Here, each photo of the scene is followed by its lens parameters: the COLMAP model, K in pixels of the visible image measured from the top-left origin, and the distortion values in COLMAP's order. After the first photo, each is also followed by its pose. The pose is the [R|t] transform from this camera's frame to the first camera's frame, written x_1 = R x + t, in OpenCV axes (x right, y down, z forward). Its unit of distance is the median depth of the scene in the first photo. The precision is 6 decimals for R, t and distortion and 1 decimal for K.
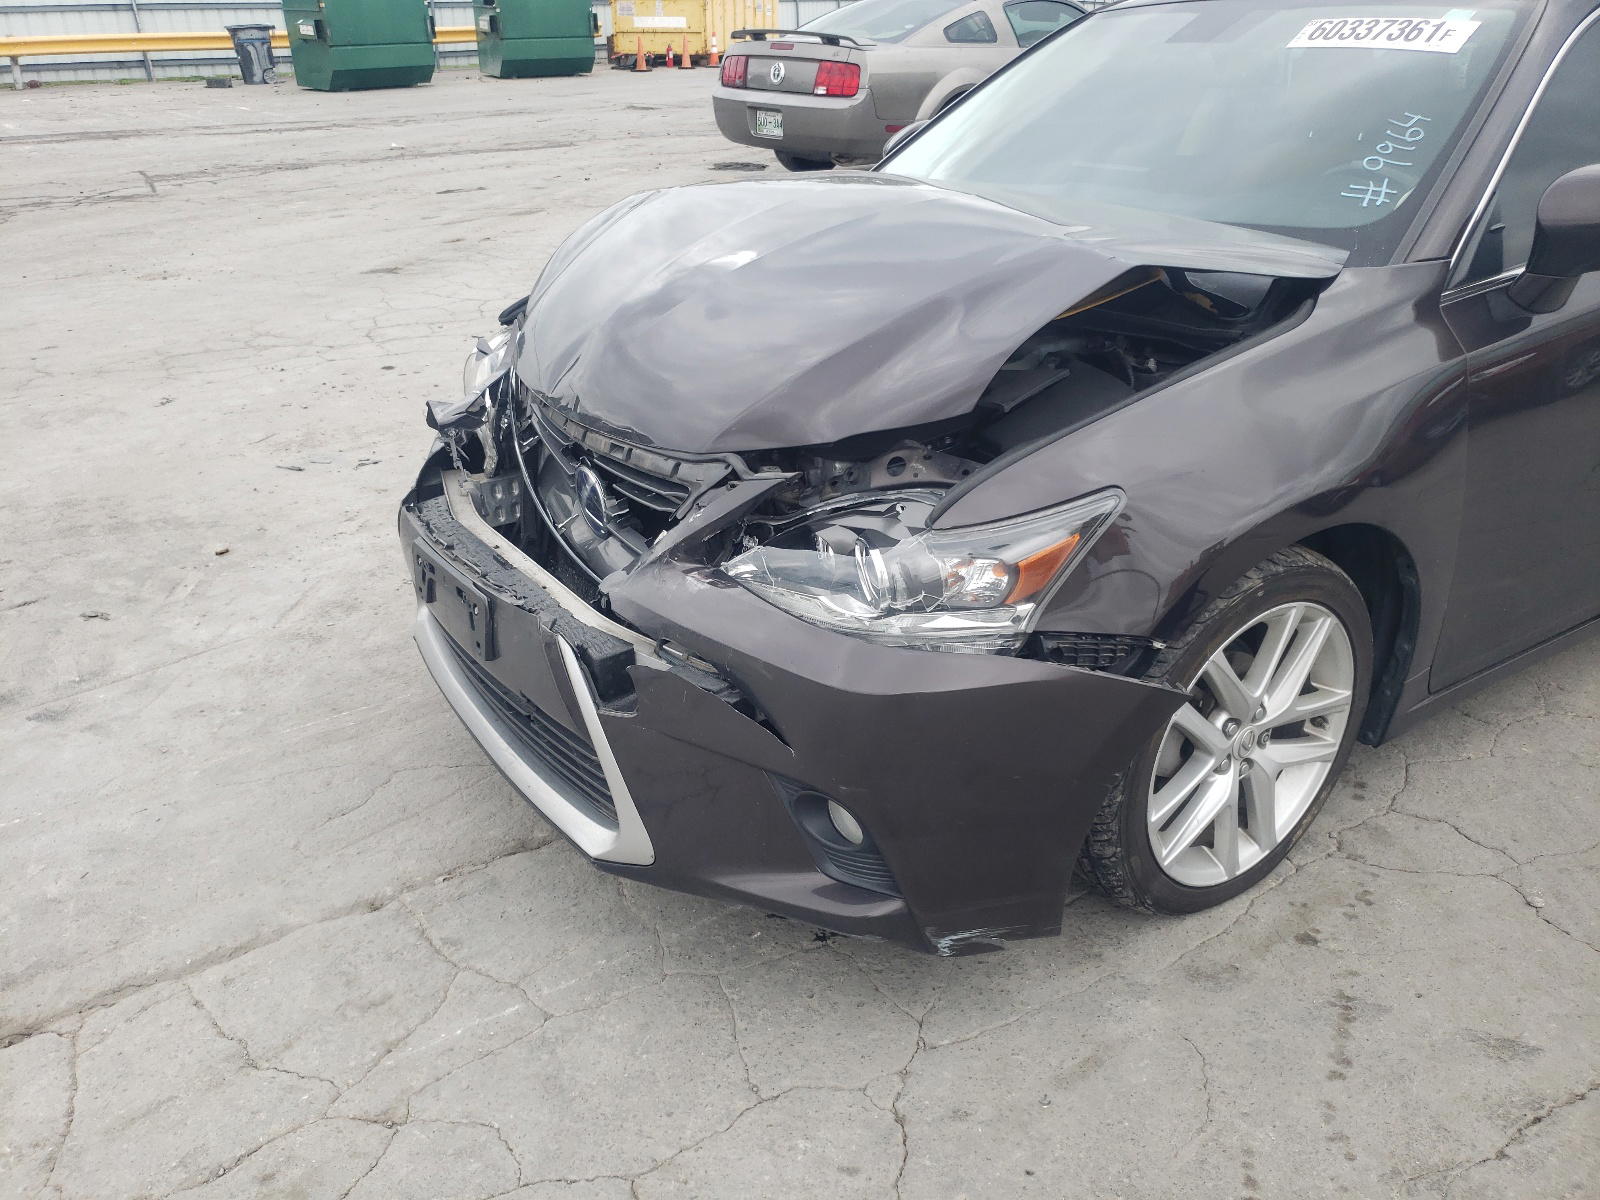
lens RADIAL K [[1215.9, 0, 802.6], [0, 1215.9, 598.1], [0, 0, 1]] dist [0.014915, 0.003735]
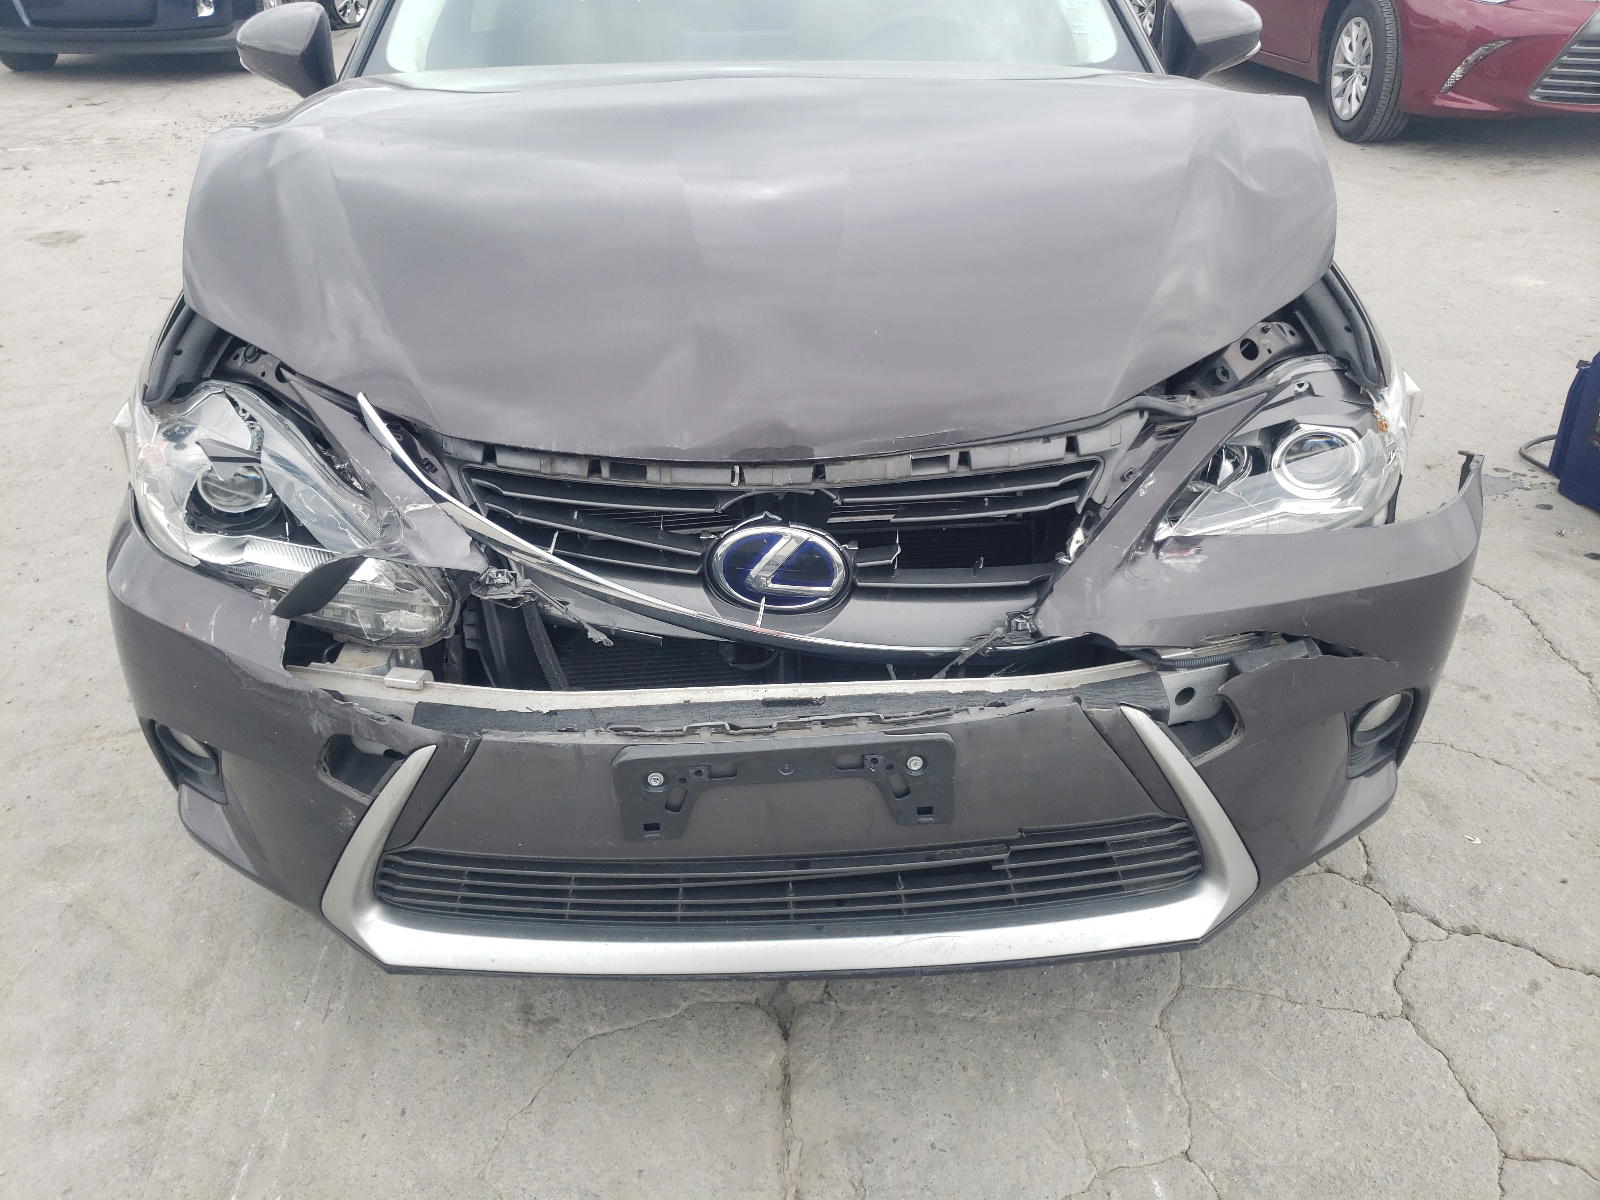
lens RADIAL K [[1215.9, 0, 799.5], [0, 1215.9, 600.8], [0, 0, 1]] dist [0.014915, 0.003735]
pose [[0.521378, -0.422639, 0.741311, -0.857111], [0.357597, 0.896985, 0.259887, -0.299553], [-0.774783, 0.129591, 0.618803, 0.735780]]
